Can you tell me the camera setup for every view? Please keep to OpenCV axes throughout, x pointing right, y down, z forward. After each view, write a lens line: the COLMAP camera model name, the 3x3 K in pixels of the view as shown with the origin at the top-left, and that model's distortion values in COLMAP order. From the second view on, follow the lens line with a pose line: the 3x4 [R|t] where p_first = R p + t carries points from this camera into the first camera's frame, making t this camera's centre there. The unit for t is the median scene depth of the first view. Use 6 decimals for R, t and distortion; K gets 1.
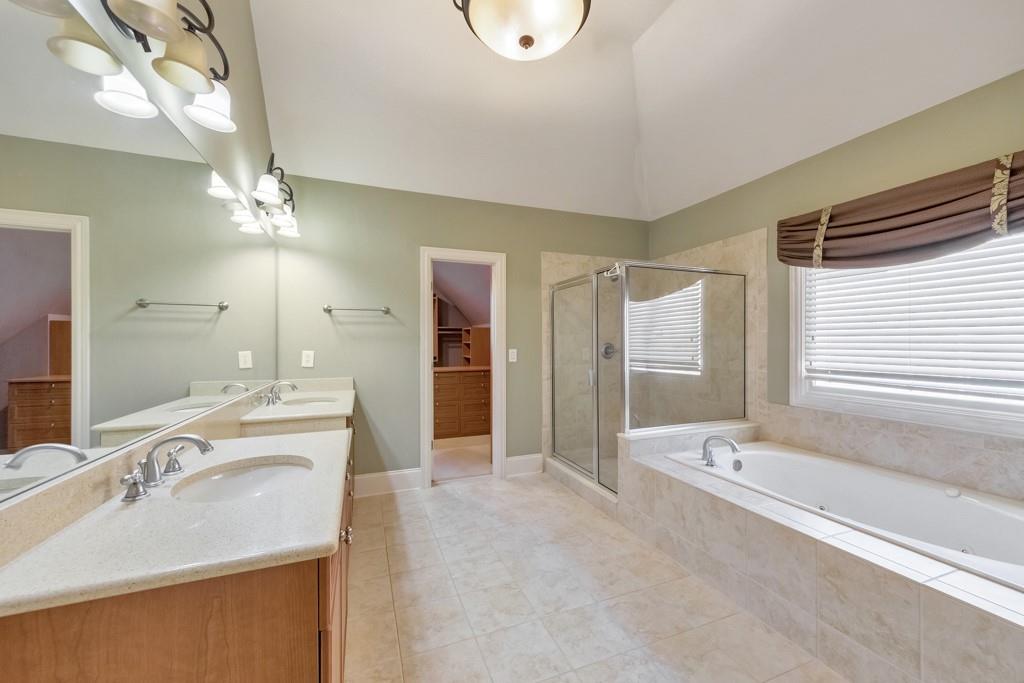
lens RADIAL K [[397.4, 0, 511.8], [0, 397.4, 341.9], [0, 0, 1]] dist [-0.000373, 0.000160]
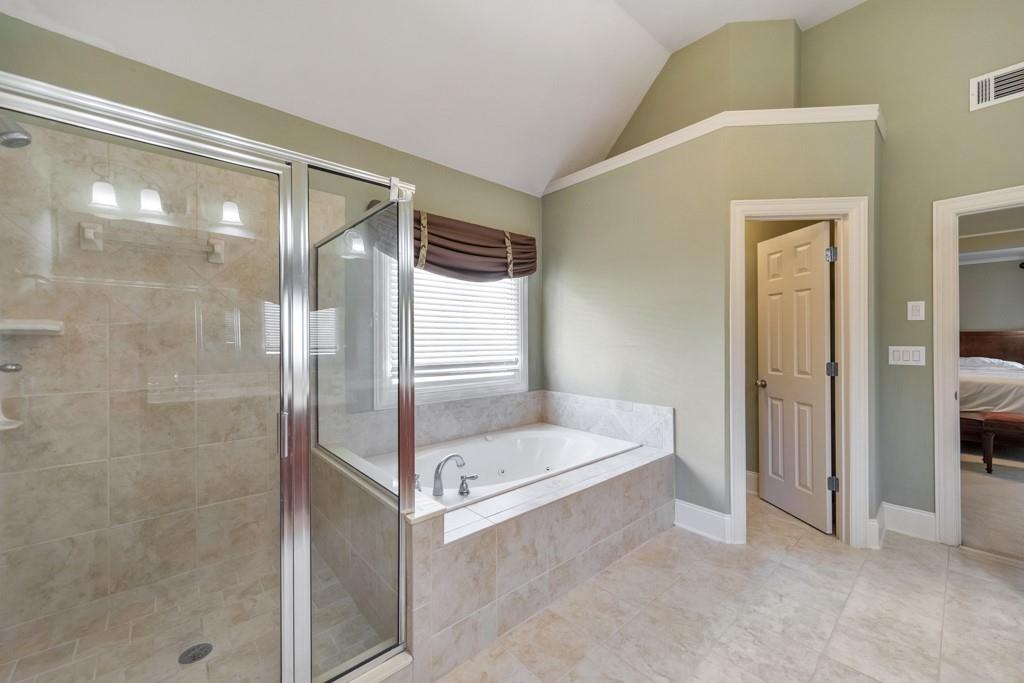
lens RADIAL K [[397.4, 0, 510.3], [0, 397.4, 339.4], [0, 0, 1]] dist [-0.000373, 0.000160]
pose [[-0.351006, 0.006774, 0.936349, -0.336797], [0.007005, 0.999965, -0.004609, 0.007871], [-0.936347, 0.004941, -0.351041, 1.419092]]
